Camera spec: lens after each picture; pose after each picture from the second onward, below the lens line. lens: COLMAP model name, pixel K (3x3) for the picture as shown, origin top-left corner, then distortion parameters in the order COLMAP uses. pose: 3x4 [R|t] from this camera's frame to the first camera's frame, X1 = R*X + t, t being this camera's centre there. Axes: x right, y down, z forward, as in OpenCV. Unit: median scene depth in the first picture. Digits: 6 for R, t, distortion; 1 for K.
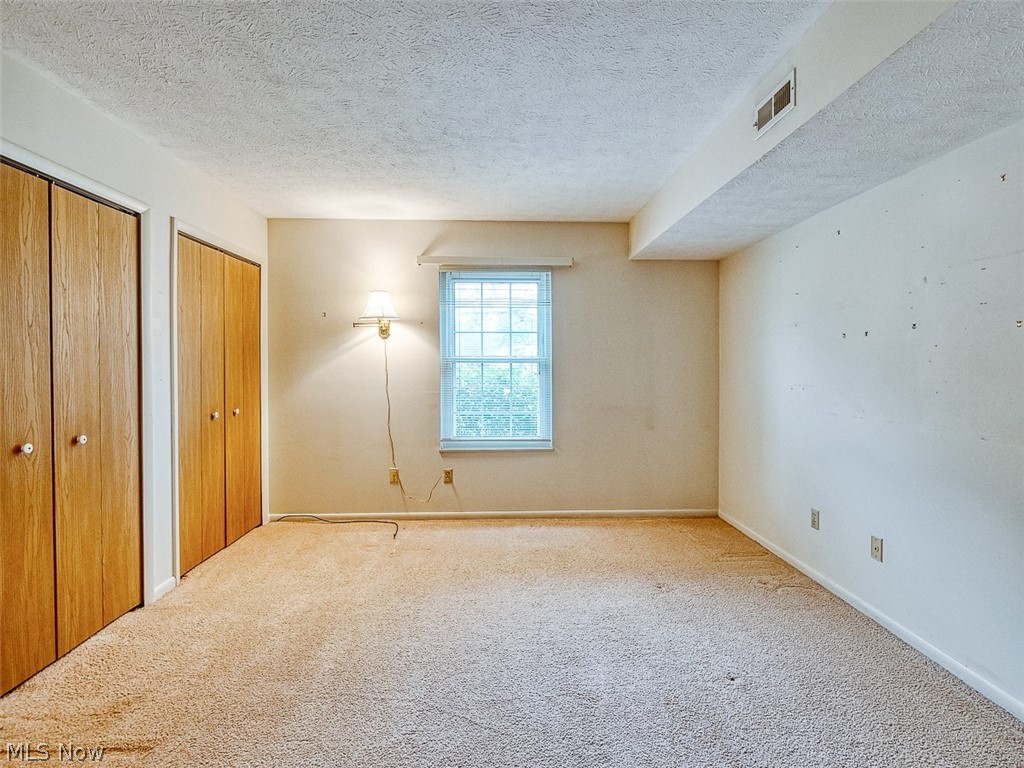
lens RADIAL K [[509.7, 0, 513.9], [0, 509.7, 373.4], [0, 0, 1]] dist [-0.011698, -0.000998]
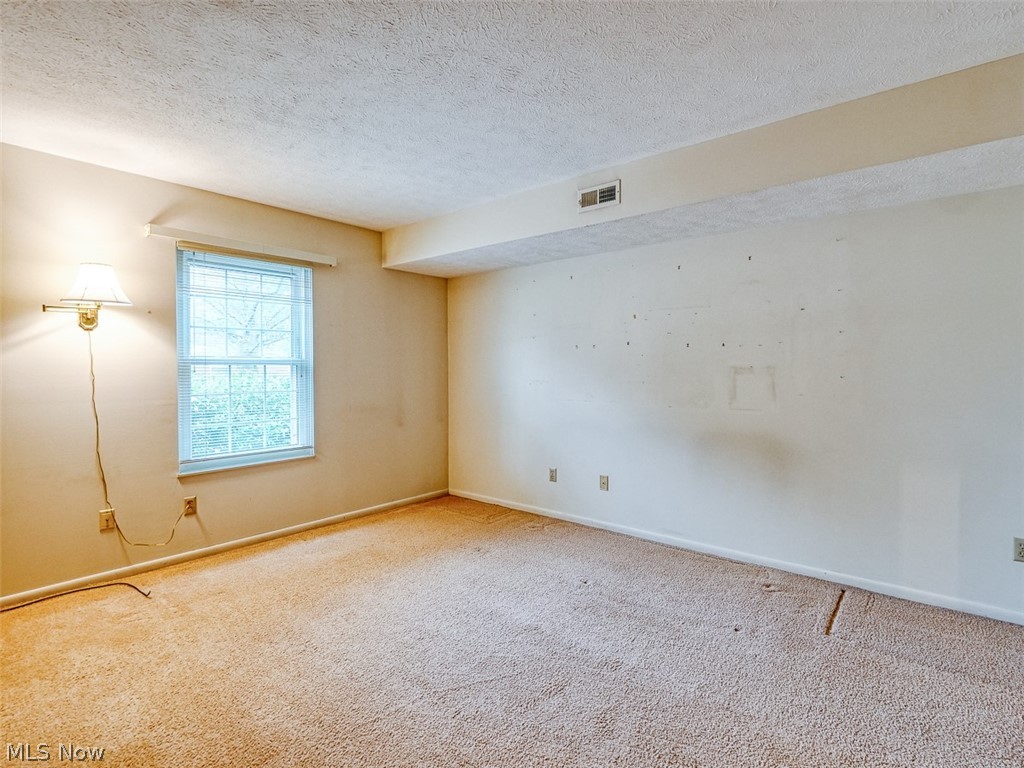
lens RADIAL K [[514.0, 0, 524.2], [0, 514.0, 374.1], [0, 0, 1]] dist [-0.001237, -0.010737]
pose [[0.660697, -0.012236, 0.750553, -0.389307], [0.013254, 0.999901, 0.004634, -0.002759], [-0.750535, 0.006886, 0.660794, 0.075309]]
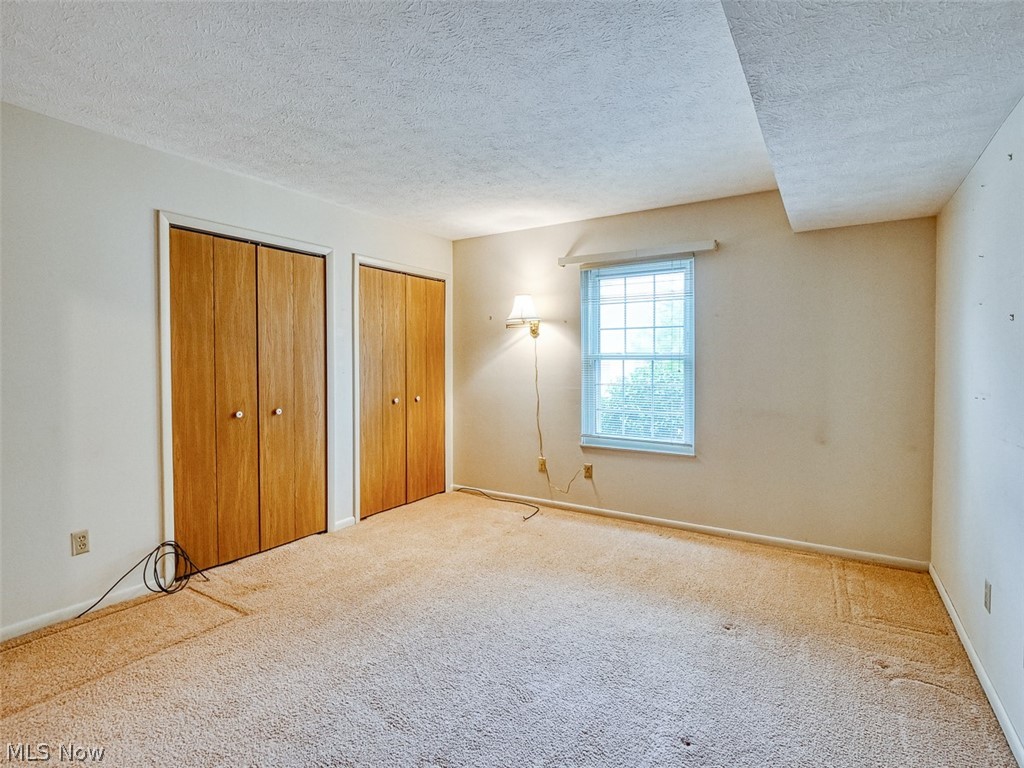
lens RADIAL K [[509.7, 0, 513.9], [0, 509.7, 373.4], [0, 0, 1]] dist [-0.011698, -0.000998]
pose [[0.824807, 0.013928, -0.565242, 0.325163], [-0.009036, 0.999894, 0.011453, -0.004093], [0.565342, -0.004339, 0.824845, 0.079048]]
